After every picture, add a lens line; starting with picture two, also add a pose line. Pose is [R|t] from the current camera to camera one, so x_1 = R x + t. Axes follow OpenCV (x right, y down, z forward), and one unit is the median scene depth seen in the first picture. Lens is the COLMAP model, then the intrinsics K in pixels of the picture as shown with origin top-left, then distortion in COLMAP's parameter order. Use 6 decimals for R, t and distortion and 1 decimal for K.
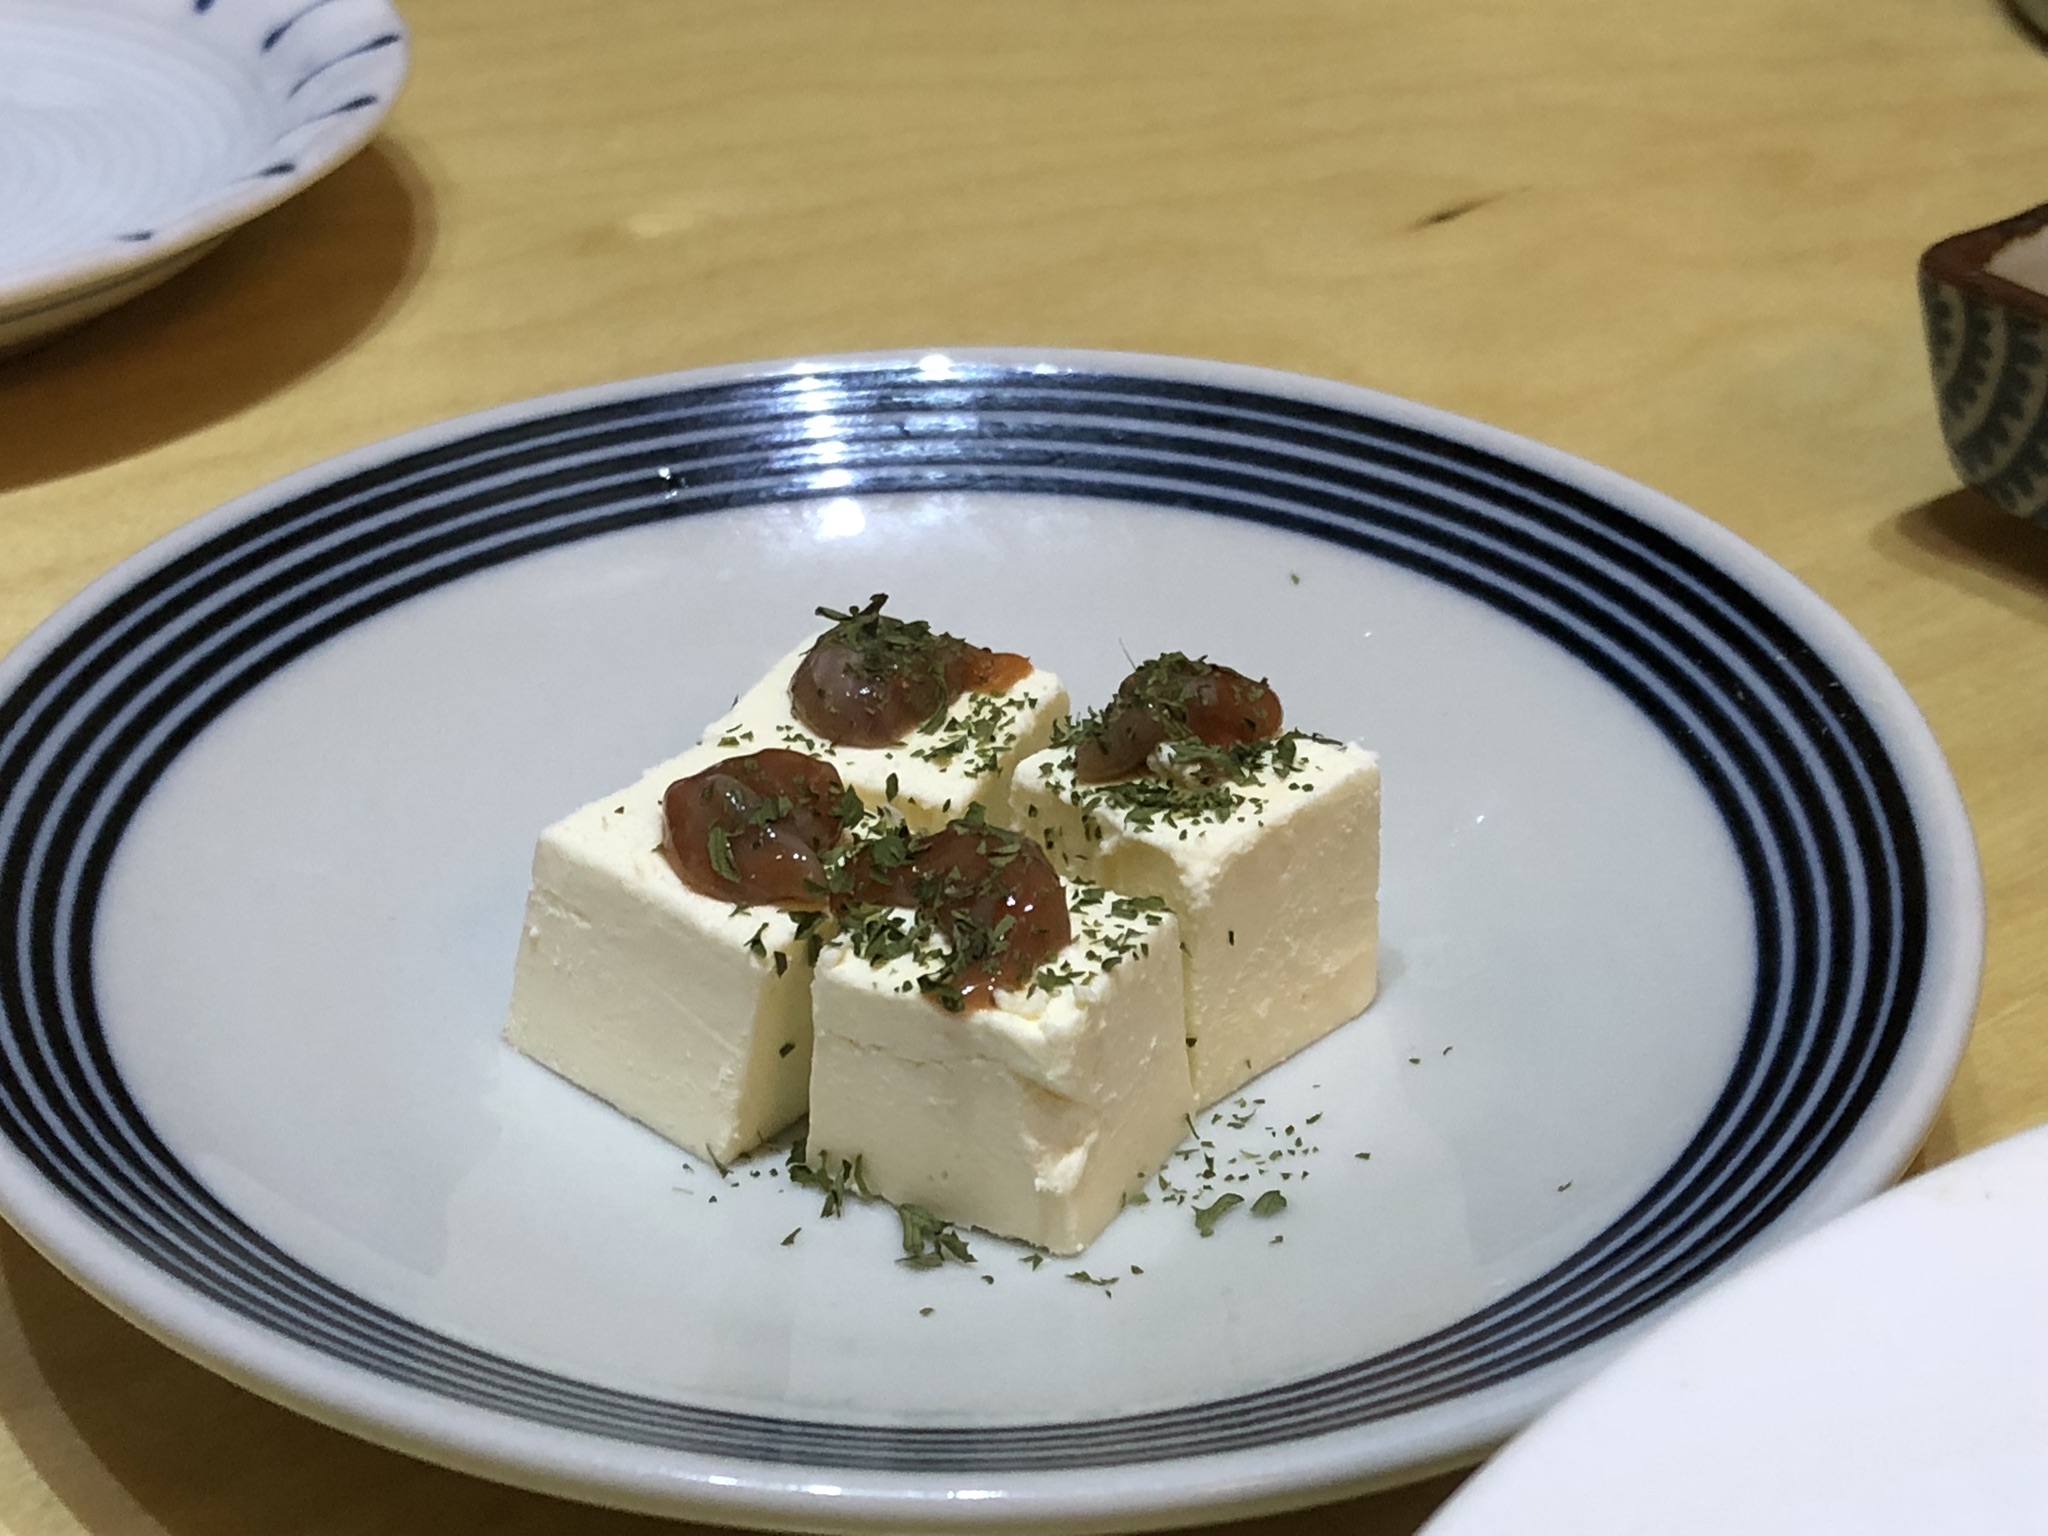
lens RADIAL K [[3986.5, 0, 1024.0], [0, 3986.5, 768.0], [0, 0, 1]] dist [0.005074, 0.103532]
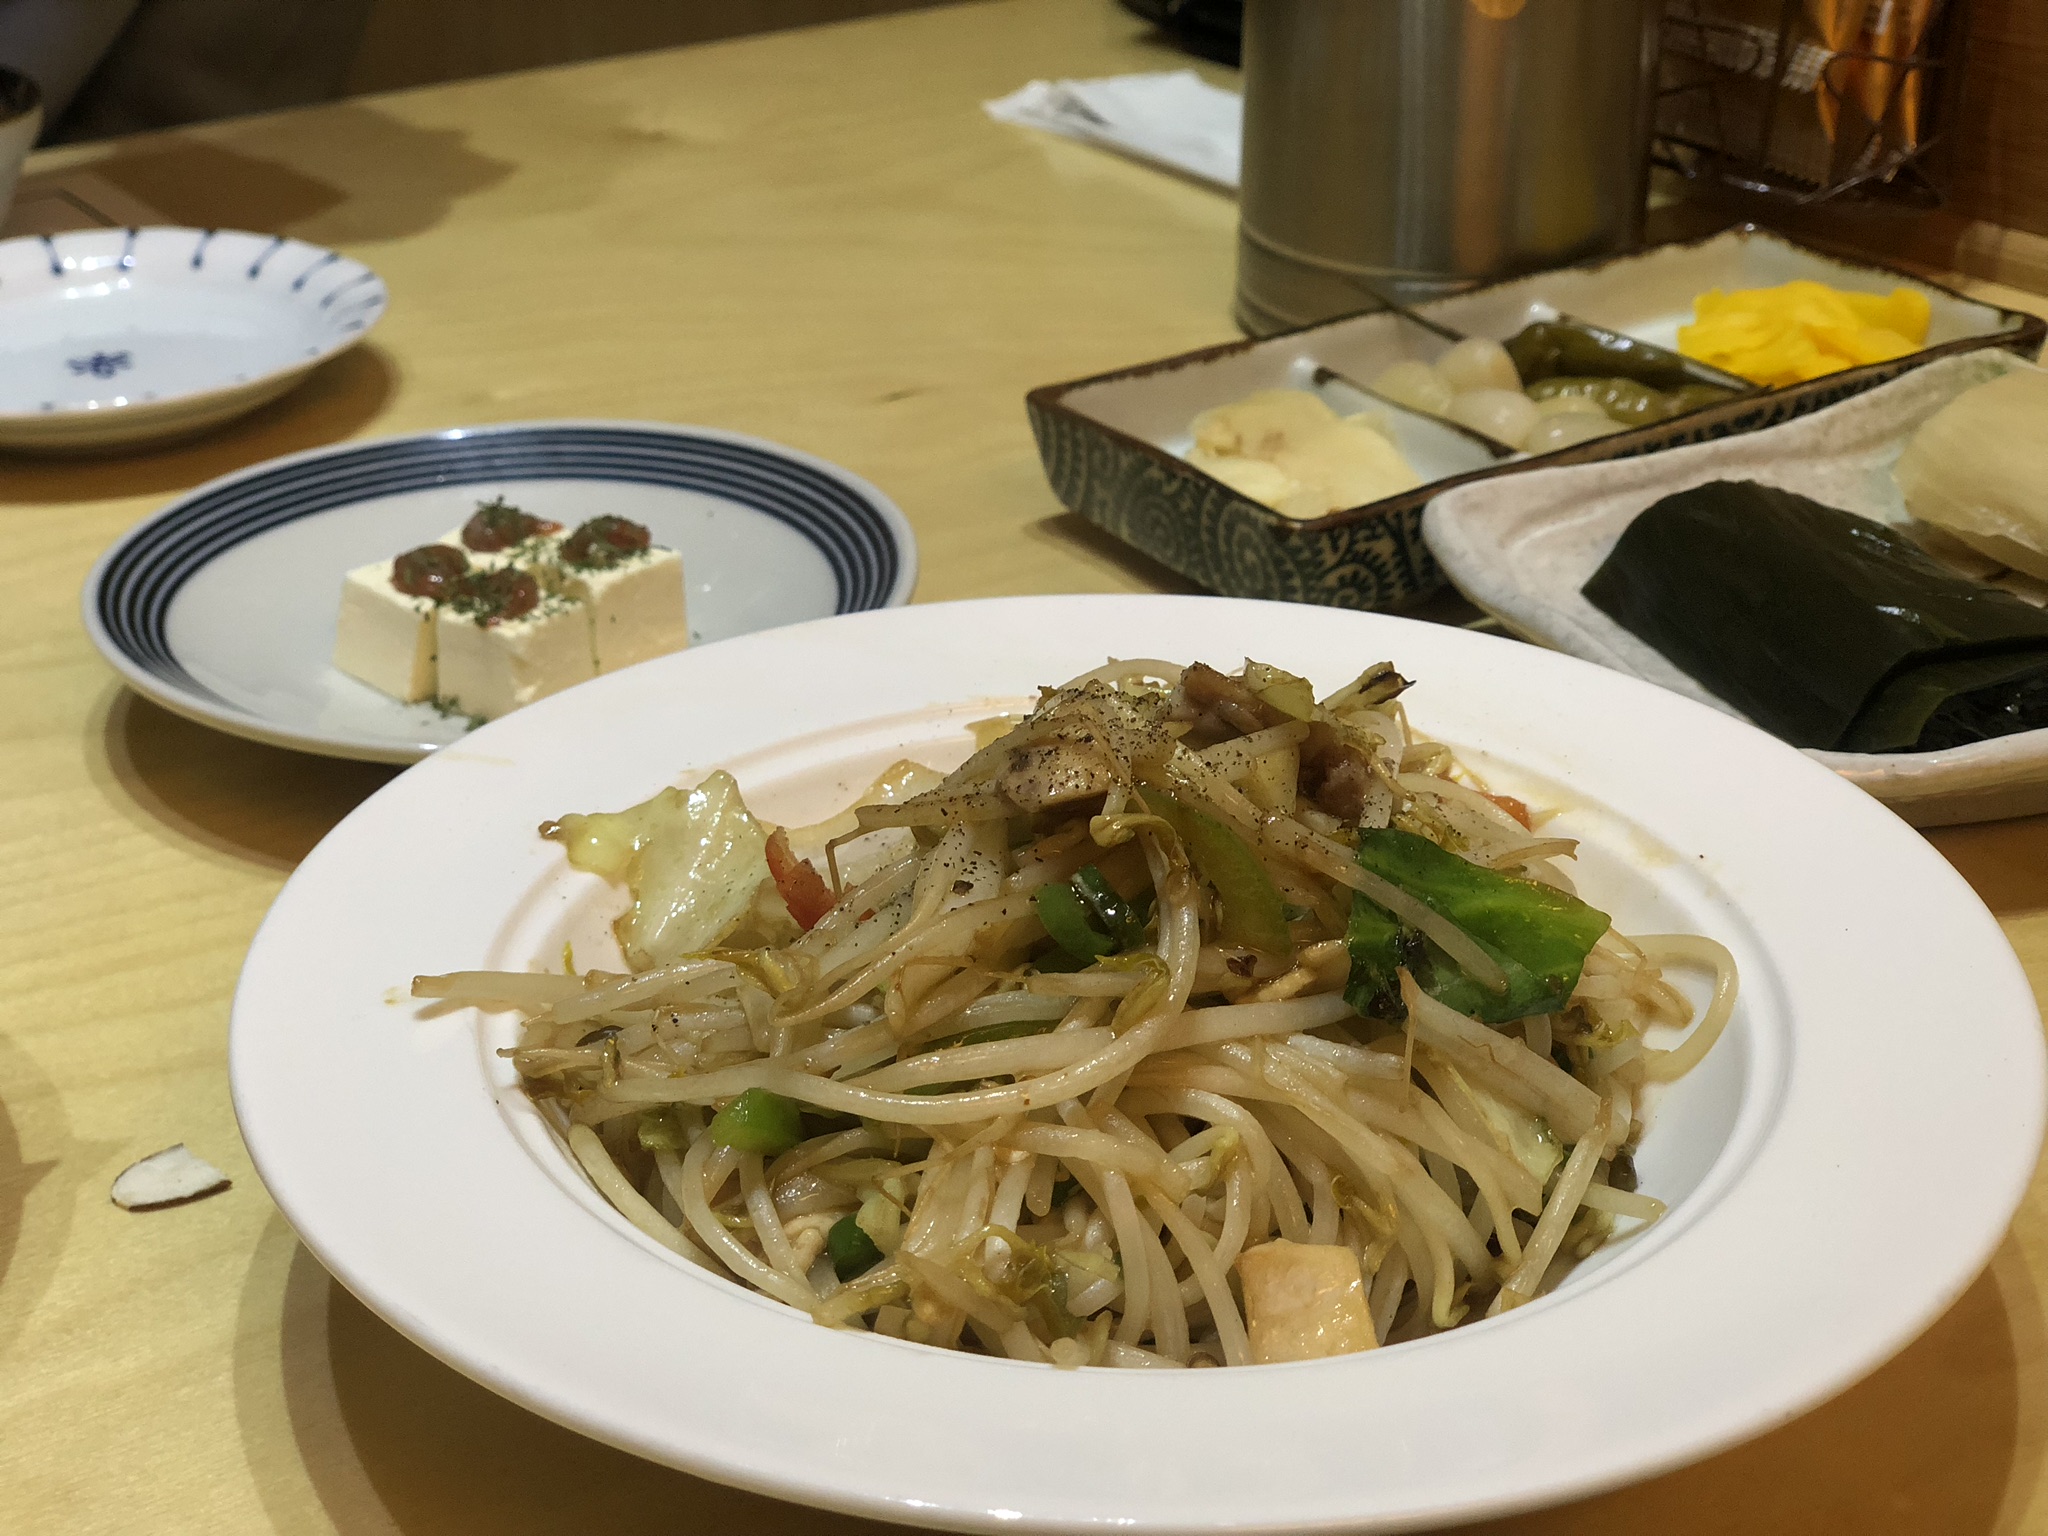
lens RADIAL K [[3112.4, 0, 1024.0], [0, 3112.4, 768.0], [0, 0, 1]] dist [-0.016210, -0.026761]
pose [[0.999206, 0.028005, -0.028330, 0.365724], [-0.030104, 0.996609, -0.076578, 0.275967], [0.026089, 0.077370, 0.996661, -0.923845]]
